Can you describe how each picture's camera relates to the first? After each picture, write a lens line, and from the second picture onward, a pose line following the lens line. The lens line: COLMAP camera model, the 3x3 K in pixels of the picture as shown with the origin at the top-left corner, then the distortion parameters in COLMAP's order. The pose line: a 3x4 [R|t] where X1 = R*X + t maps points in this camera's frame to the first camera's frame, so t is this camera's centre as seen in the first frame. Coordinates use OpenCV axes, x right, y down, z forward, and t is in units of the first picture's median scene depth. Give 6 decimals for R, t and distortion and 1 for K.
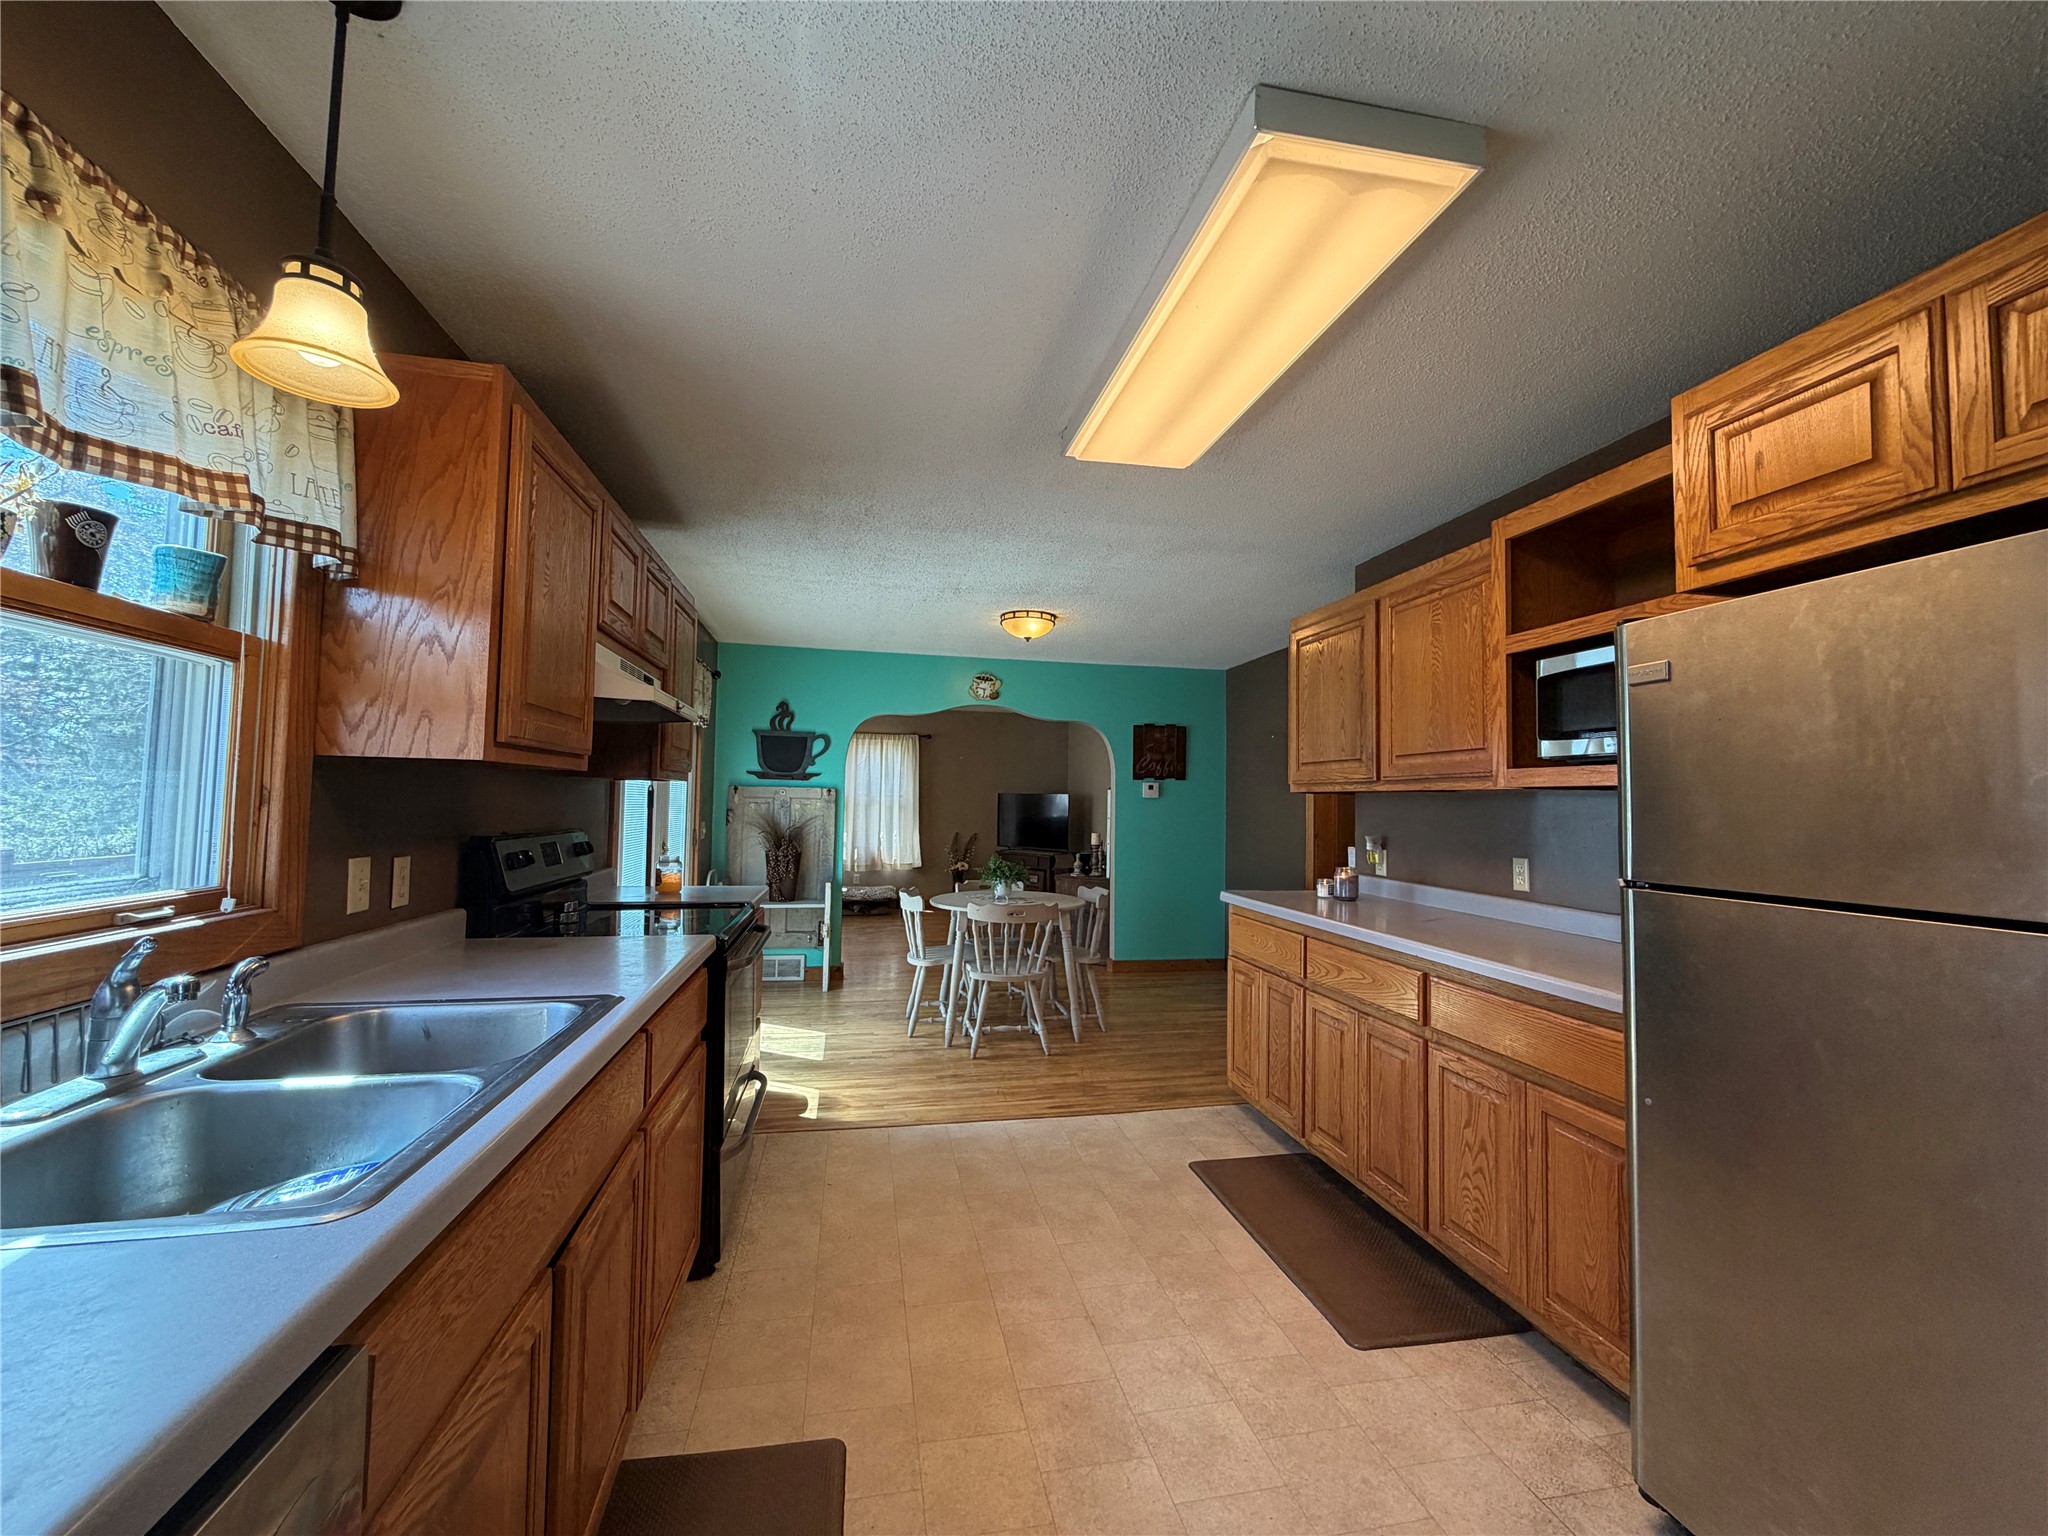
lens RADIAL K [[813.6, 0, 1019.7], [0, 813.6, 772.8], [0, 0, 1]] dist [-0.000226, -0.000305]
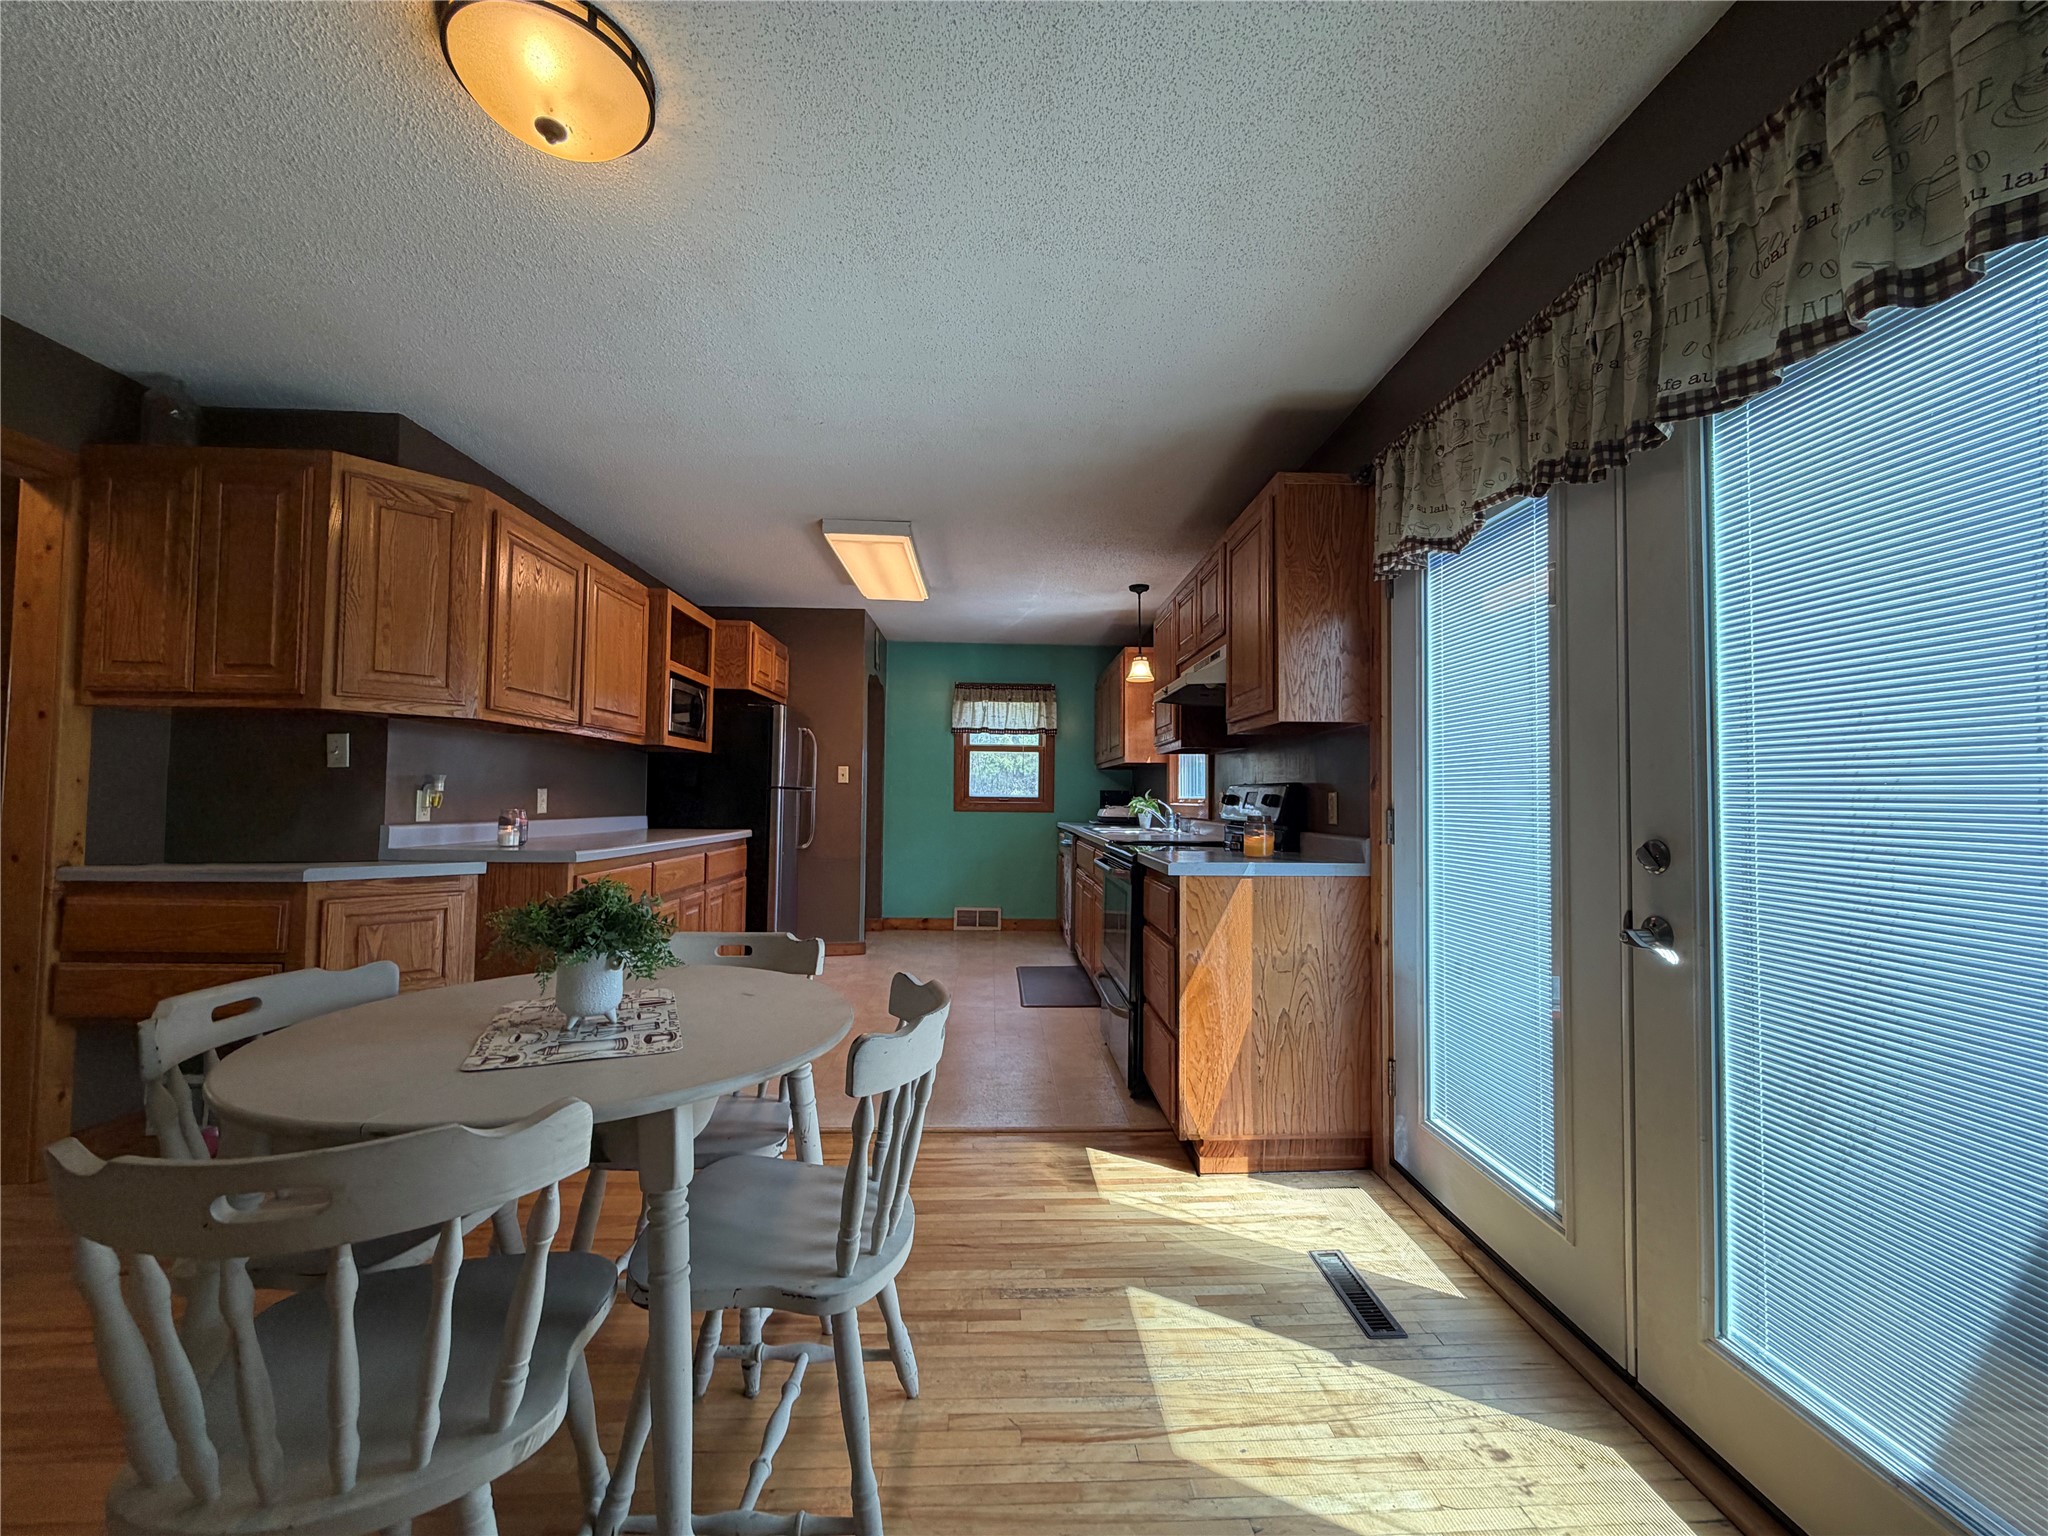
lens RADIAL K [[813.6, 0, 1022.0], [0, 813.6, 769.3], [0, 0, 1]] dist [-0.000226, -0.000305]
pose [[-0.987168, -0.020712, 0.158337, -0.174405], [-0.032209, 0.996999, -0.070393, 0.066833], [-0.156404, -0.074590, -0.984873, 1.033606]]
